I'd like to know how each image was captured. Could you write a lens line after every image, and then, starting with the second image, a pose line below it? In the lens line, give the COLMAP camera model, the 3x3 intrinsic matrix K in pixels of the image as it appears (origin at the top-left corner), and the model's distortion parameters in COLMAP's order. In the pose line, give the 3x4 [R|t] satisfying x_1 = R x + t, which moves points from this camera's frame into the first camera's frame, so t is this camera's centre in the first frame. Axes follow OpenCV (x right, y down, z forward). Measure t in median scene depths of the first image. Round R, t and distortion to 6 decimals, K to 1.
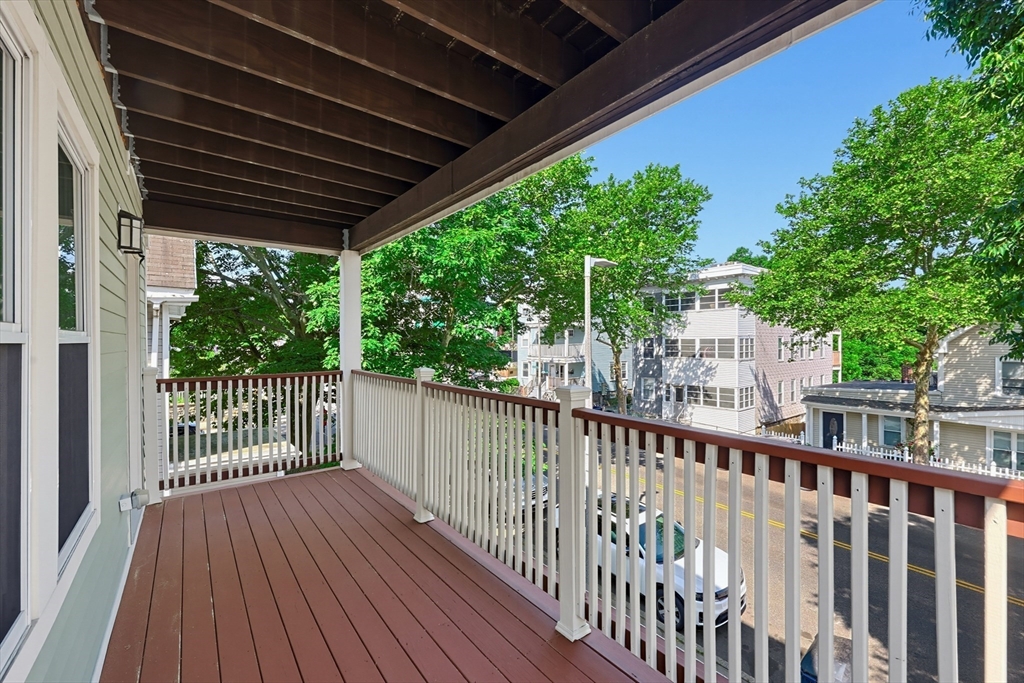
lens RADIAL K [[434.6, 0, 512.2], [0, 434.6, 346.1], [0, 0, 1]] dist [-0.002058, 0.001001]
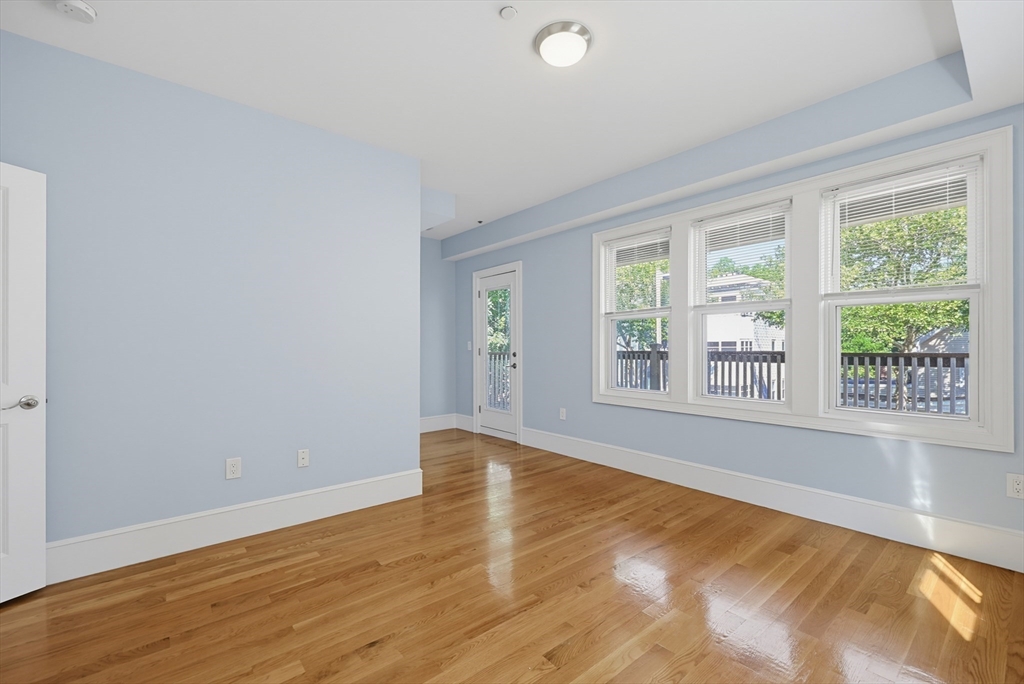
lens RADIAL K [[434.6, 0, 518.8], [0, 434.6, 350.4], [0, 0, 1]] dist [-0.002058, 0.001001]
pose [[0.998418, 0.000738, 0.056217, -0.239764], [-0.000574, 0.999996, -0.002937, 0.023496], [-0.056219, 0.002900, 0.998414, -0.187842]]
